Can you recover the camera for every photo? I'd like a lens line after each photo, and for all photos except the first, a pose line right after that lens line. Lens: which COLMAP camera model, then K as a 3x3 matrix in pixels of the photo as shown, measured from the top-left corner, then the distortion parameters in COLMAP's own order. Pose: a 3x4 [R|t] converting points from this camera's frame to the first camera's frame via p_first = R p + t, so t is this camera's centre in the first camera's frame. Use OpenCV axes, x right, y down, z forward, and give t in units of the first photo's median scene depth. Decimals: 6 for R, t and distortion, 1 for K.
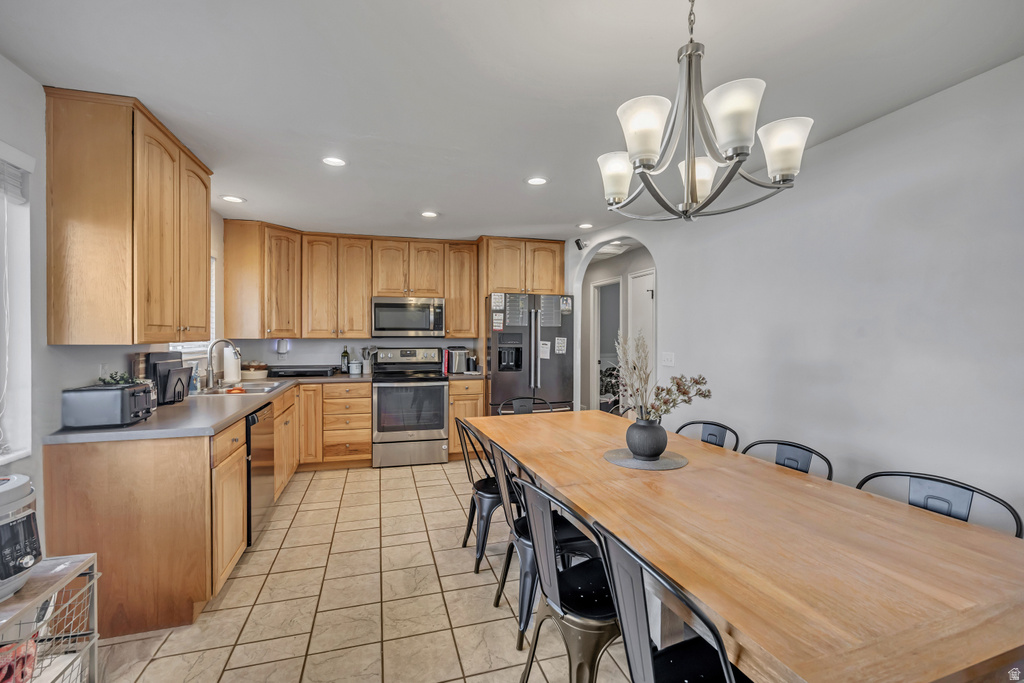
lens RADIAL K [[447.6, 0, 512.8], [0, 447.6, 341.9], [0, 0, 1]] dist [-0.011328, 0.002814]
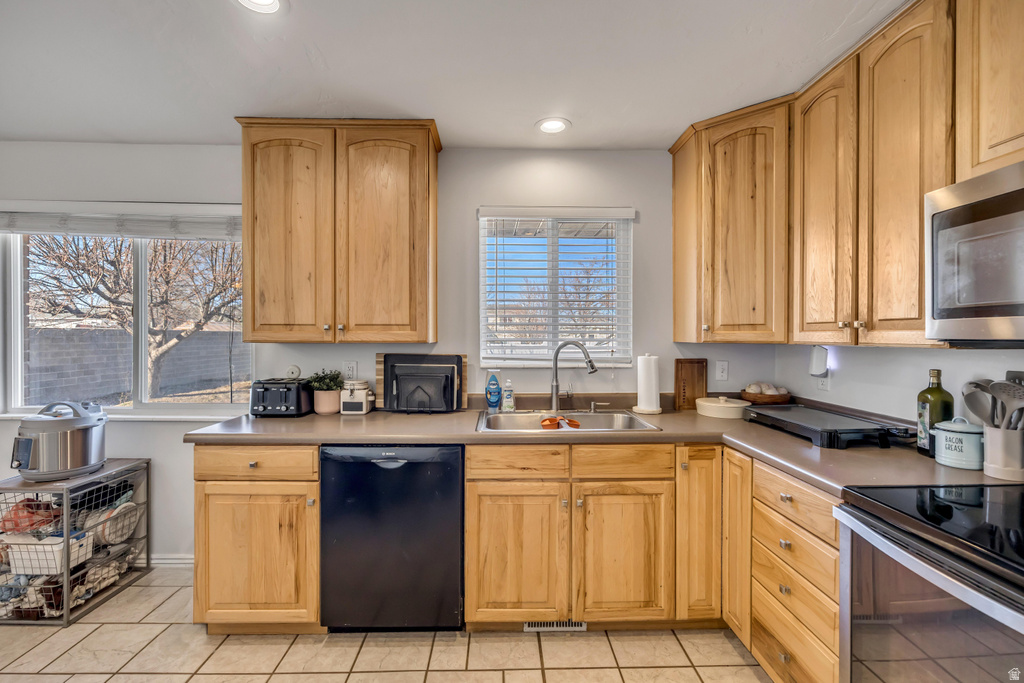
lens RADIAL K [[447.6, 0, 506.0], [0, 447.6, 340.6], [0, 0, 1]] dist [-0.011328, 0.002814]
pose [[-0.268783, 0.006839, -0.963176, 0.015761], [-0.015674, 0.999811, 0.011473, -0.011767], [0.963073, 0.018181, -0.268625, 0.857878]]
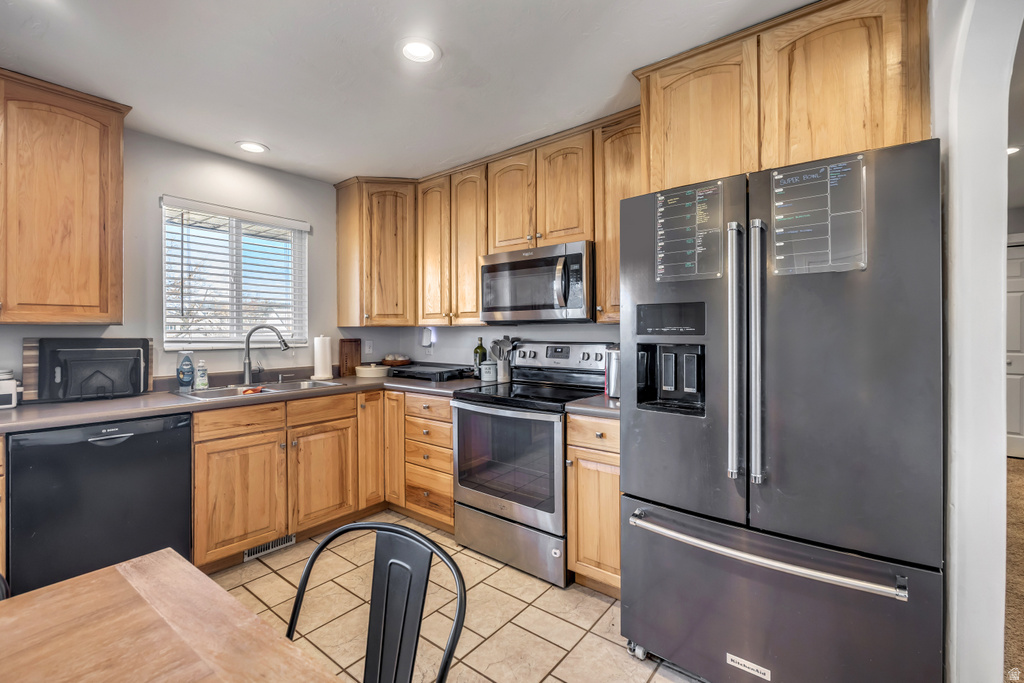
lens RADIAL K [[447.6, 0, 510.4], [0, 447.6, 331.7], [0, 0, 1]] dist [-0.011328, 0.002814]
pose [[0.573208, -0.004764, -0.819396, 0.214123], [-0.006219, 0.999929, -0.010164, 0.007504], [0.819387, 0.010922, 0.573137, 0.712617]]
